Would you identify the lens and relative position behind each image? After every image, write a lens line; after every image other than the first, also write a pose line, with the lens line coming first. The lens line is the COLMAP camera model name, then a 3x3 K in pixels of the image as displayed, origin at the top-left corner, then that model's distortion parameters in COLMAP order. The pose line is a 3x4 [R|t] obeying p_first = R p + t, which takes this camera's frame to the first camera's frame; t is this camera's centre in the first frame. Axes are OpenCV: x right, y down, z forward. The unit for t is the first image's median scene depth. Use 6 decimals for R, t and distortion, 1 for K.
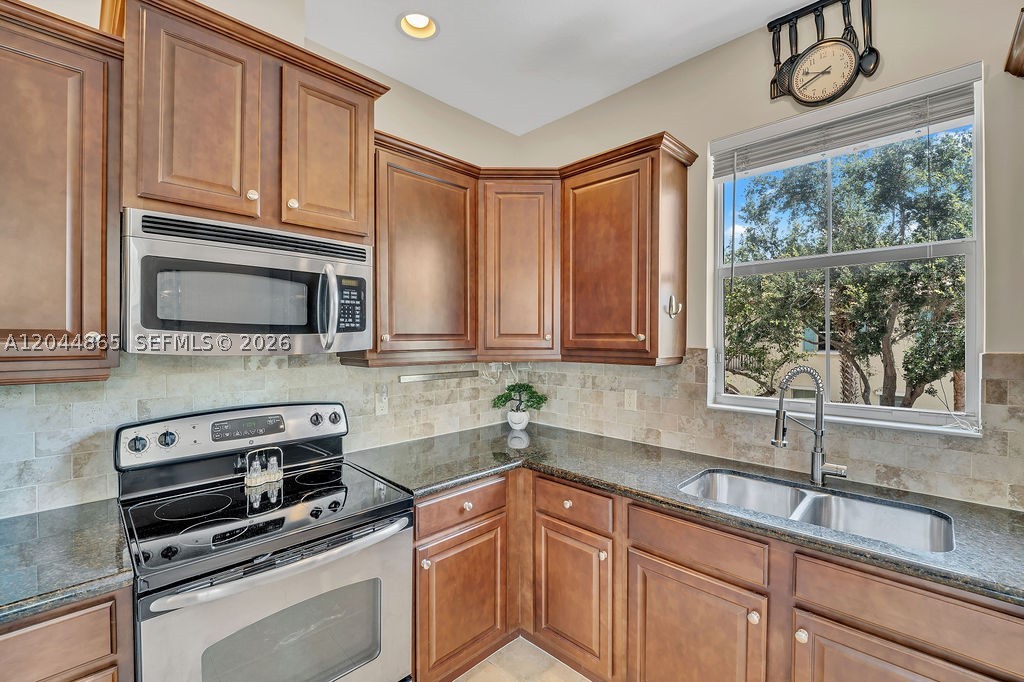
lens RADIAL K [[433.1, 0, 514.5], [0, 433.1, 338.9], [0, 0, 1]] dist [-0.016551, -0.000314]
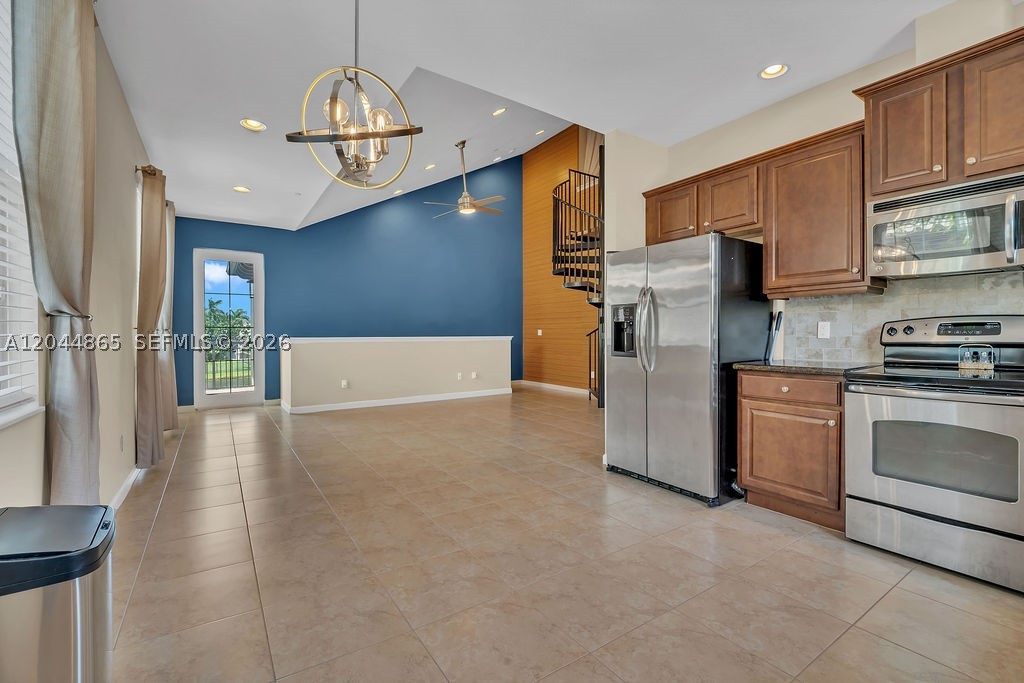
lens RADIAL K [[450.4, 0, 517.8], [0, 450.4, 337.1], [0, 0, 1]] dist [-0.001718, -0.000412]
pose [[-0.189989, 0.004962, -0.981774, 0.981874], [-0.001420, 0.999985, 0.005329, 0.206727], [0.981785, 0.002407, -0.189979, -0.133764]]
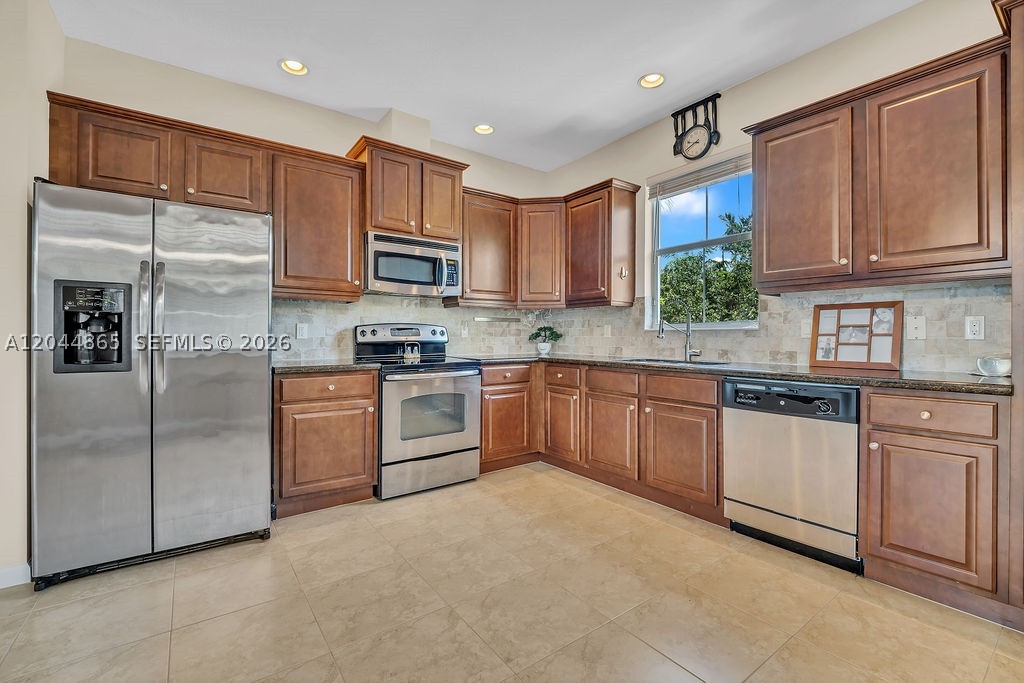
lens RADIAL K [[441.9, 0, 511.5], [0, 441.9, 335.8], [0, 0, 1]] dist [0.001565, -0.000377]
pose [[0.986261, 0.001421, -0.165188, 0.231403], [-0.002379, 0.999981, -0.005602, 0.213688], [0.165177, 0.005918, 0.986246, -0.950583]]
